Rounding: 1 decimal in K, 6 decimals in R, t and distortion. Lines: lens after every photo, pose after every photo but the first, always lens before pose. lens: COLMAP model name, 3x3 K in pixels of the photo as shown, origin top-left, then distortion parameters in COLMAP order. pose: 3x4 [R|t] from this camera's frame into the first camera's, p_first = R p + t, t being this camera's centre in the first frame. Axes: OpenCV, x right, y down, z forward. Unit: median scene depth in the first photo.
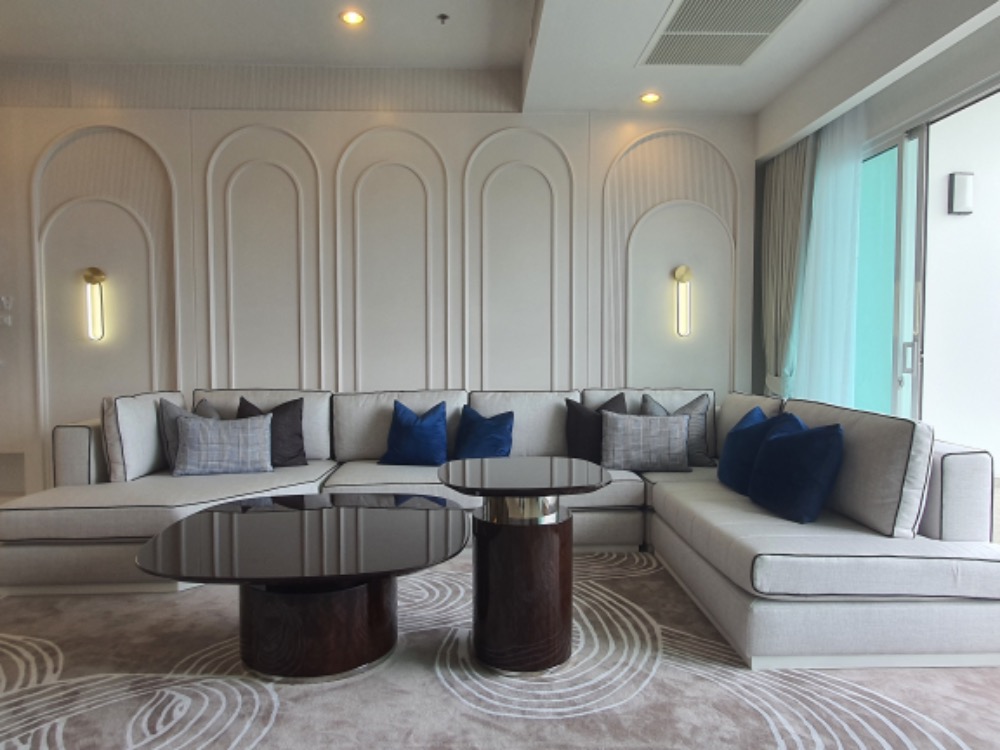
lens RADIAL K [[676.4, 0, 502.7], [0, 676.4, 376.2], [0, 0, 1]] dist [0.002426, -0.002668]
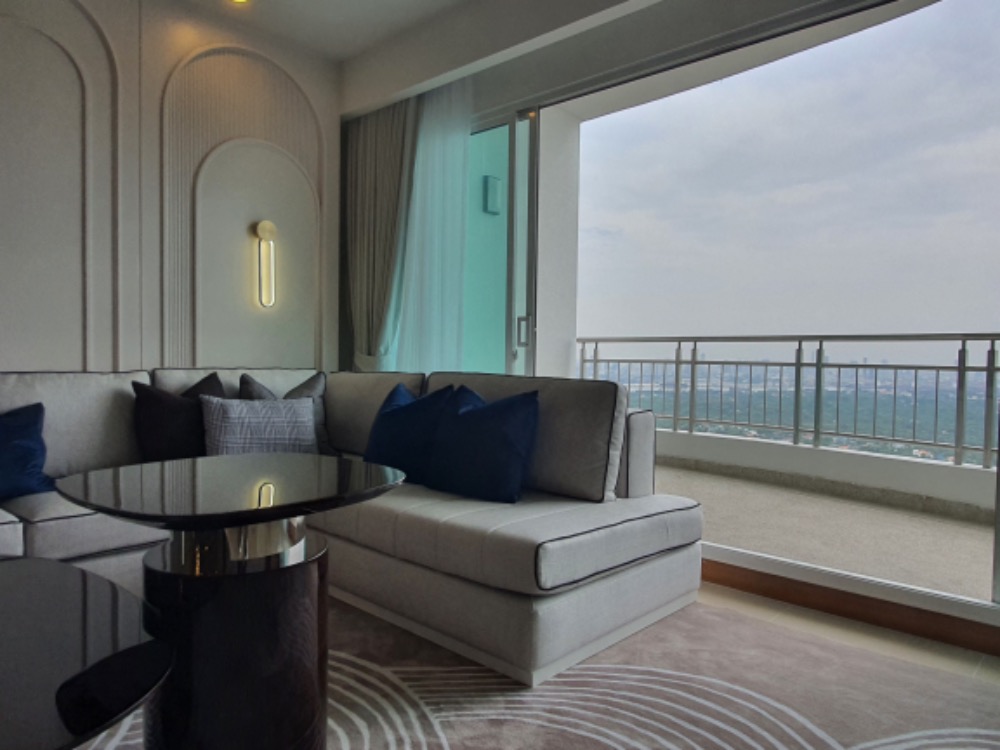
lens RADIAL K [[676.4, 0, 502.7], [0, 676.4, 376.2], [0, 0, 1]] dist [0.002426, -0.002668]
pose [[0.713256, -0.013568, 0.700772, -0.146981], [0.015750, 0.999870, 0.003328, 0.037299], [-0.700727, 0.008663, 0.713377, 0.292454]]
